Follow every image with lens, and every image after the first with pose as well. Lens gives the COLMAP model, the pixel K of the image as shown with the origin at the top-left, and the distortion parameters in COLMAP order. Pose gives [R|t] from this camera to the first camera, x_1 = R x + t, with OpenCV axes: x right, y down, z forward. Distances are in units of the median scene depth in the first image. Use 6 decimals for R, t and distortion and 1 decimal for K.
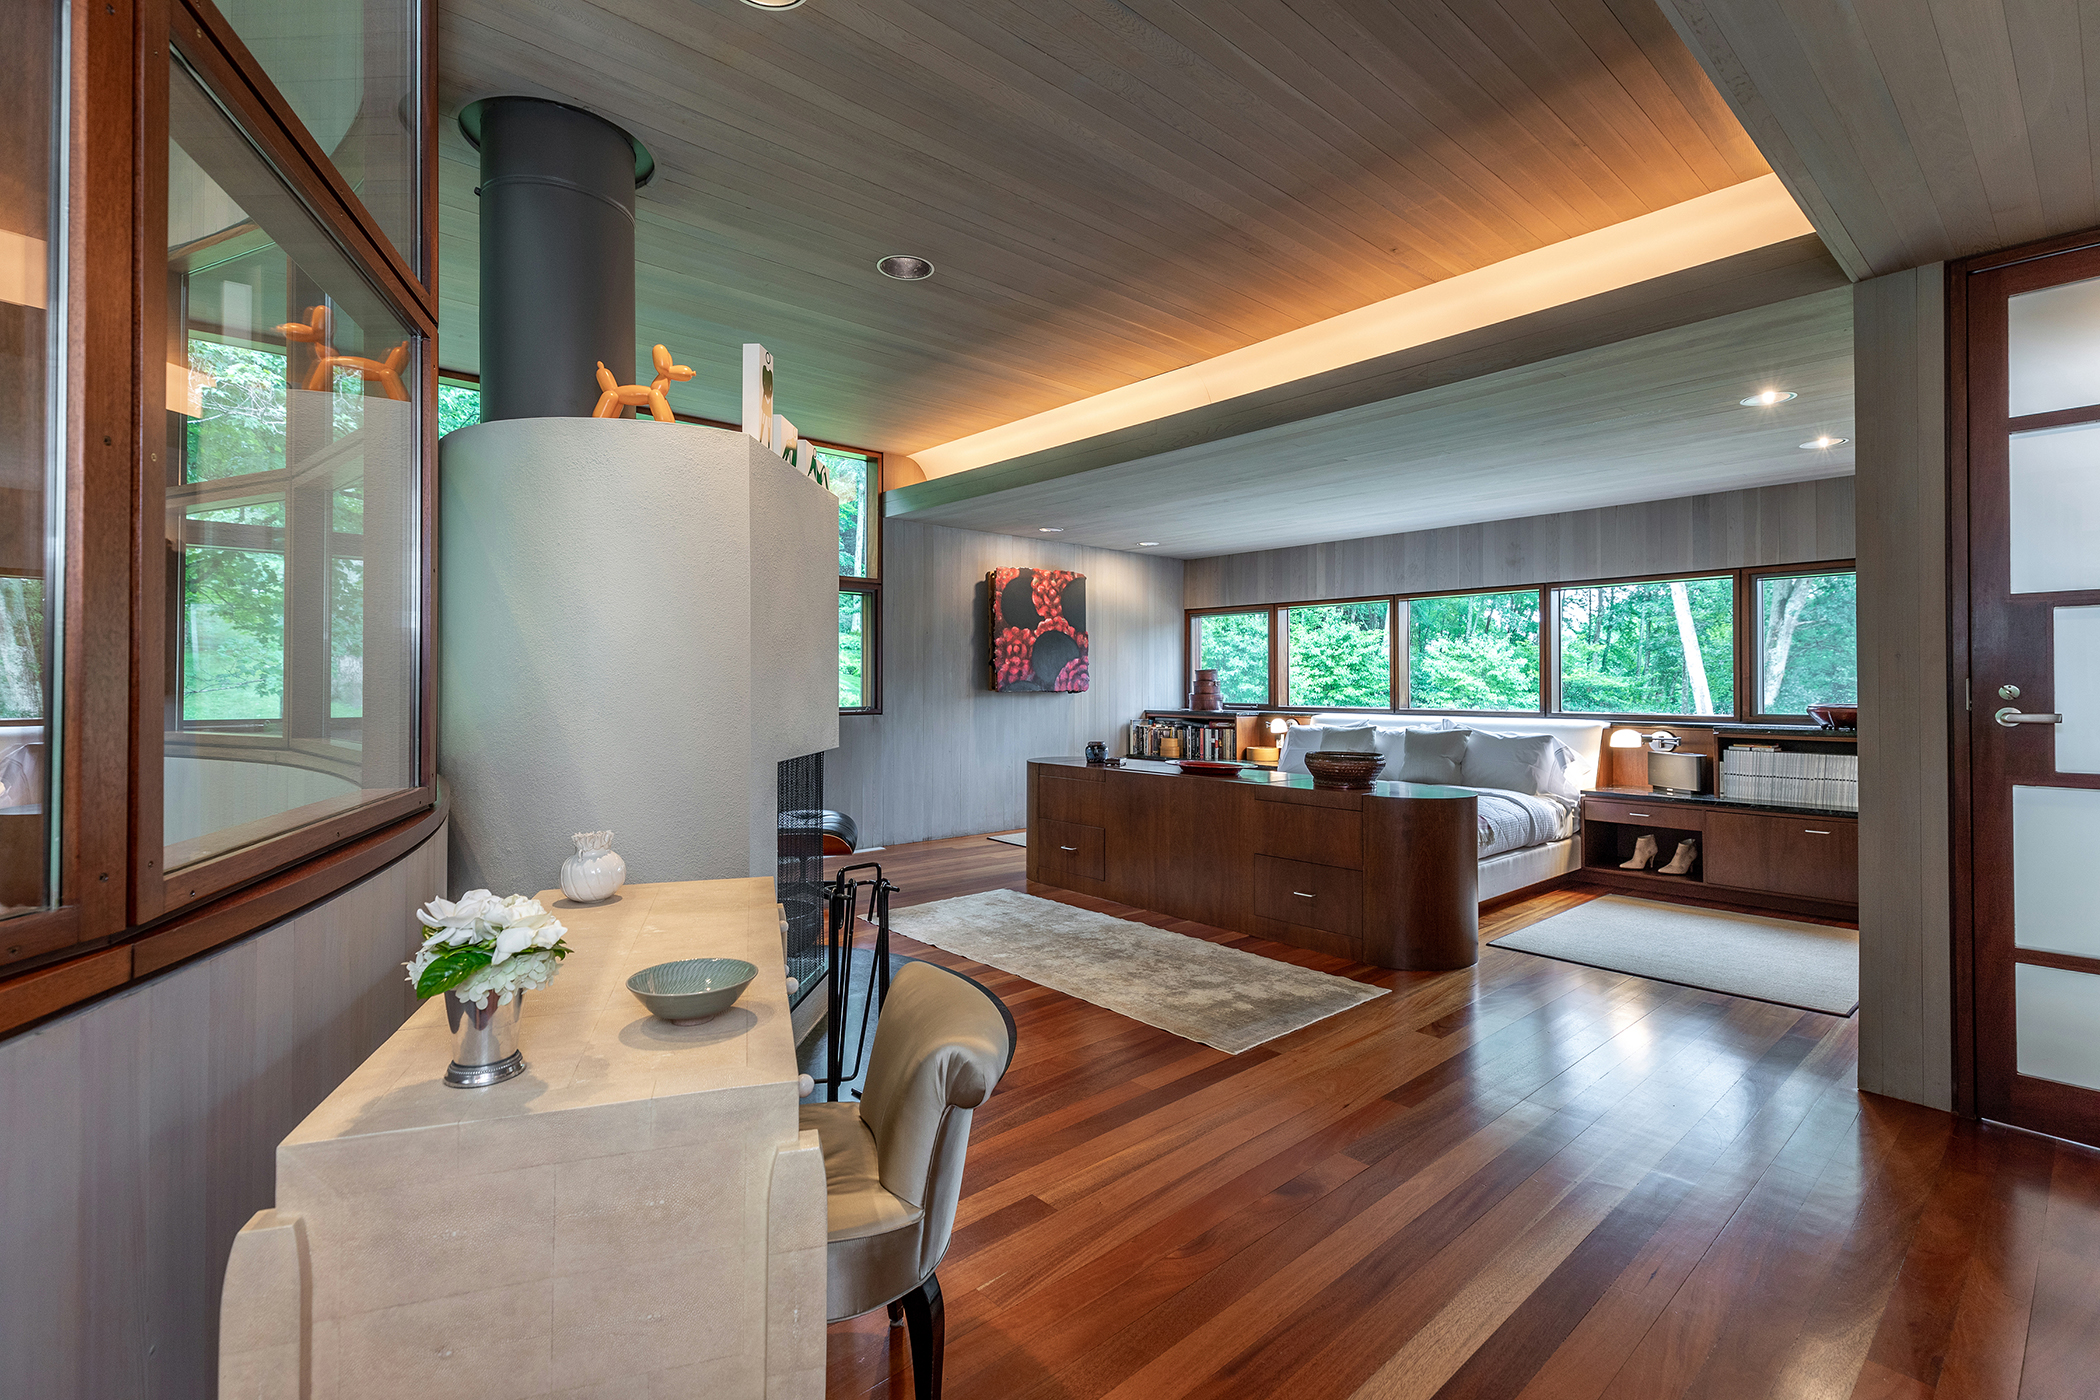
lens RADIAL K [[954.1, 0, 1045.0], [0, 954.1, 685.8], [0, 0, 1]] dist [0.003703, 0.000258]
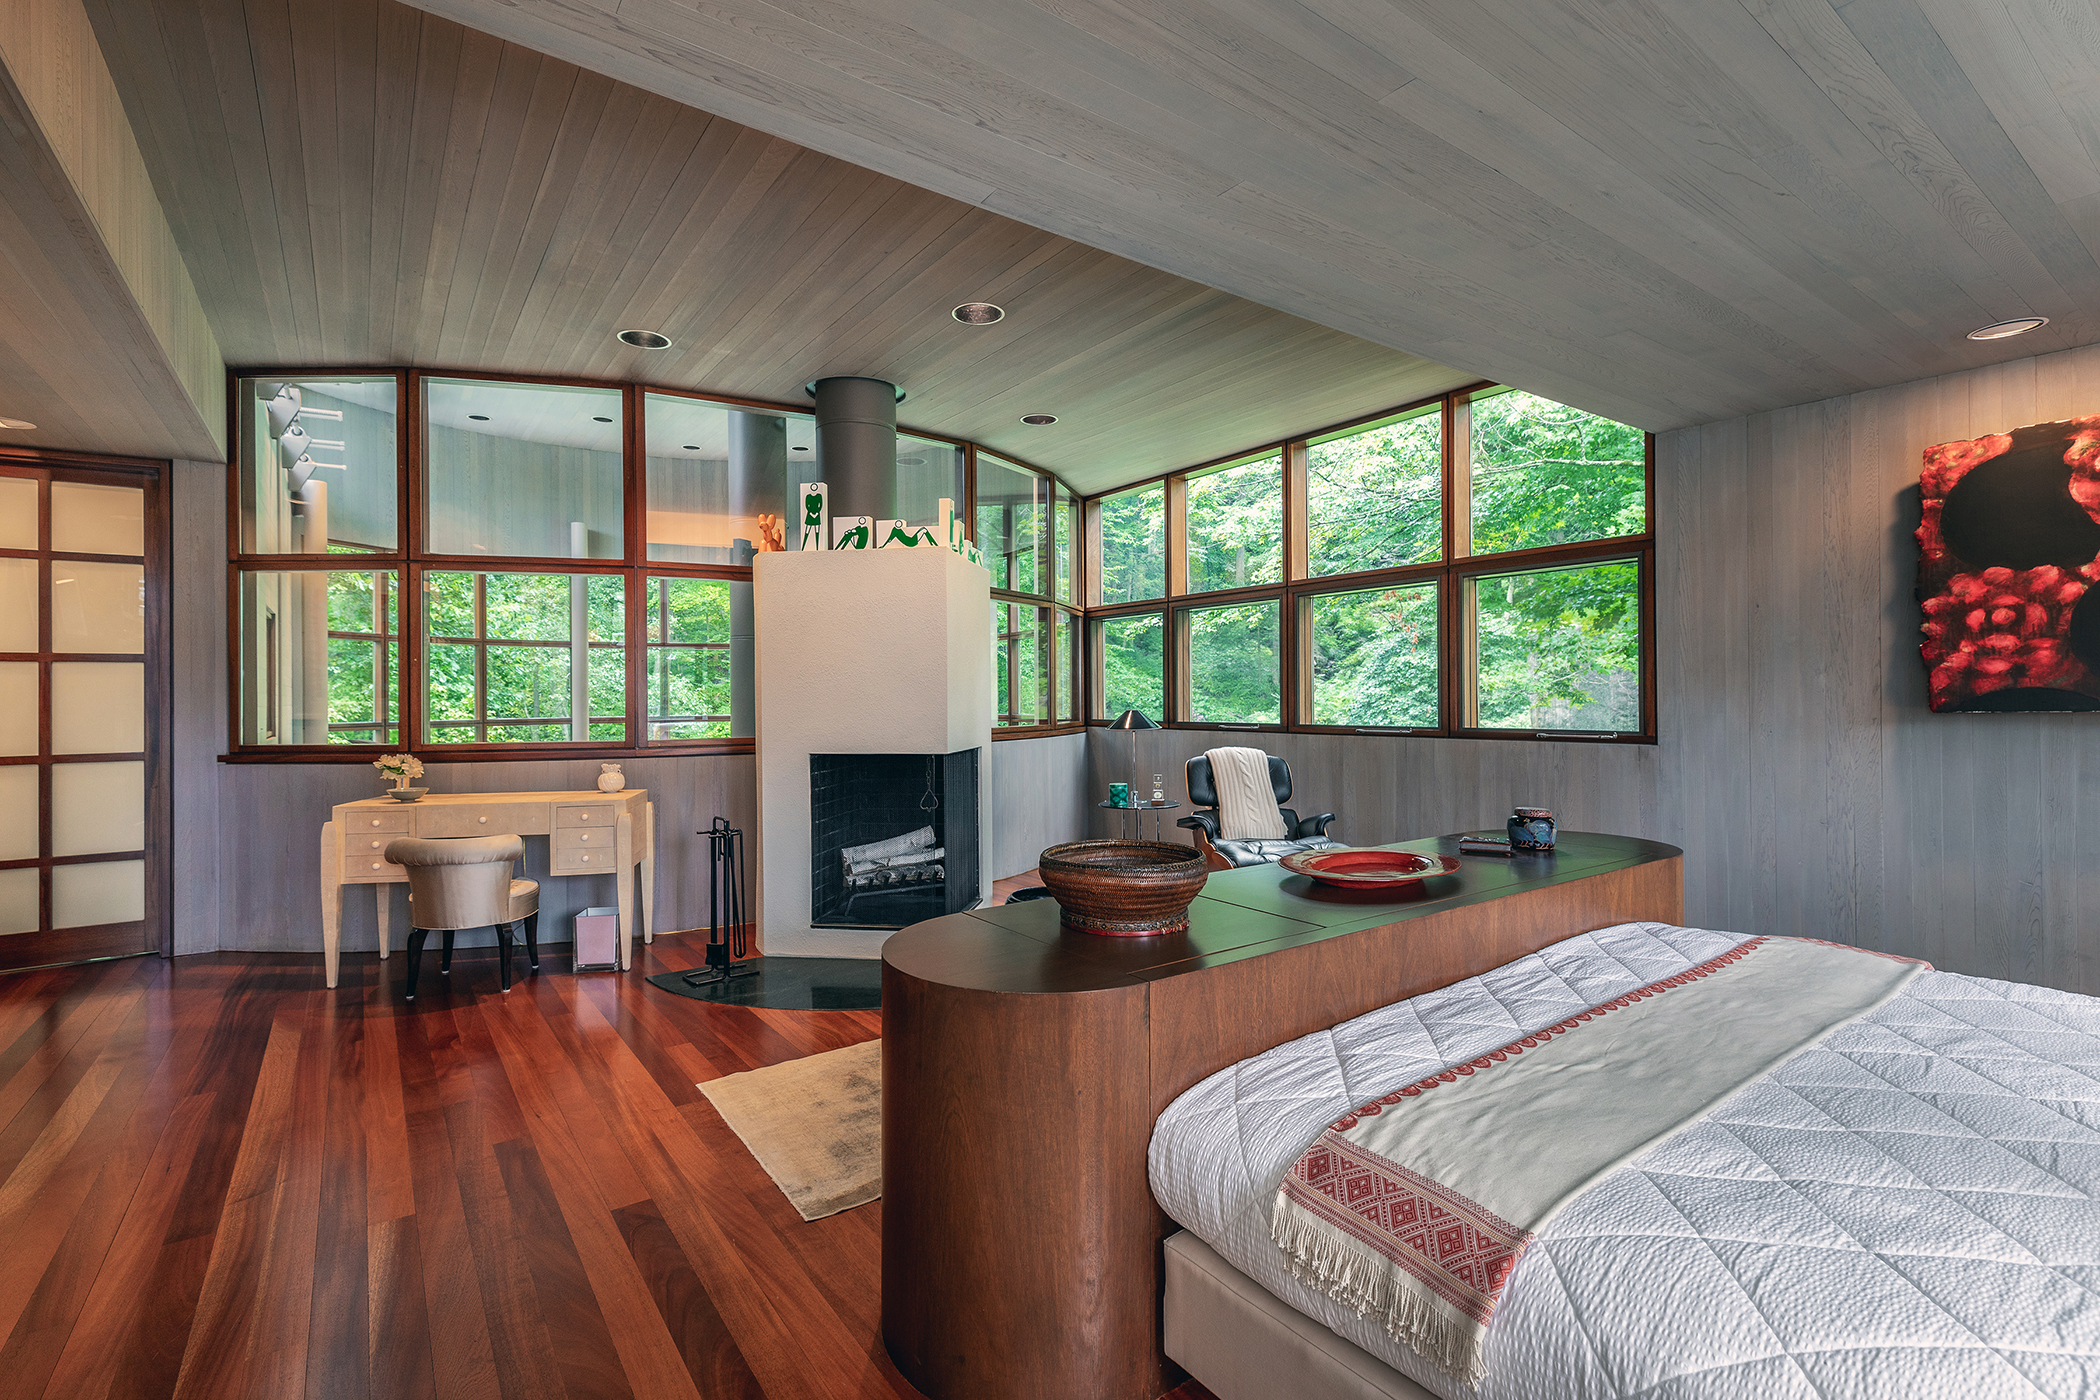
lens RADIAL K [[954.1, 0, 1046.0], [0, 954.1, 699.4], [0, 0, 1]] dist [0.003703, 0.000258]
pose [[-0.120466, 0.003464, -0.992711, 0.472371], [0.003387, 0.999990, 0.003078, -0.002963], [0.992712, -0.002991, -0.120477, 0.621498]]
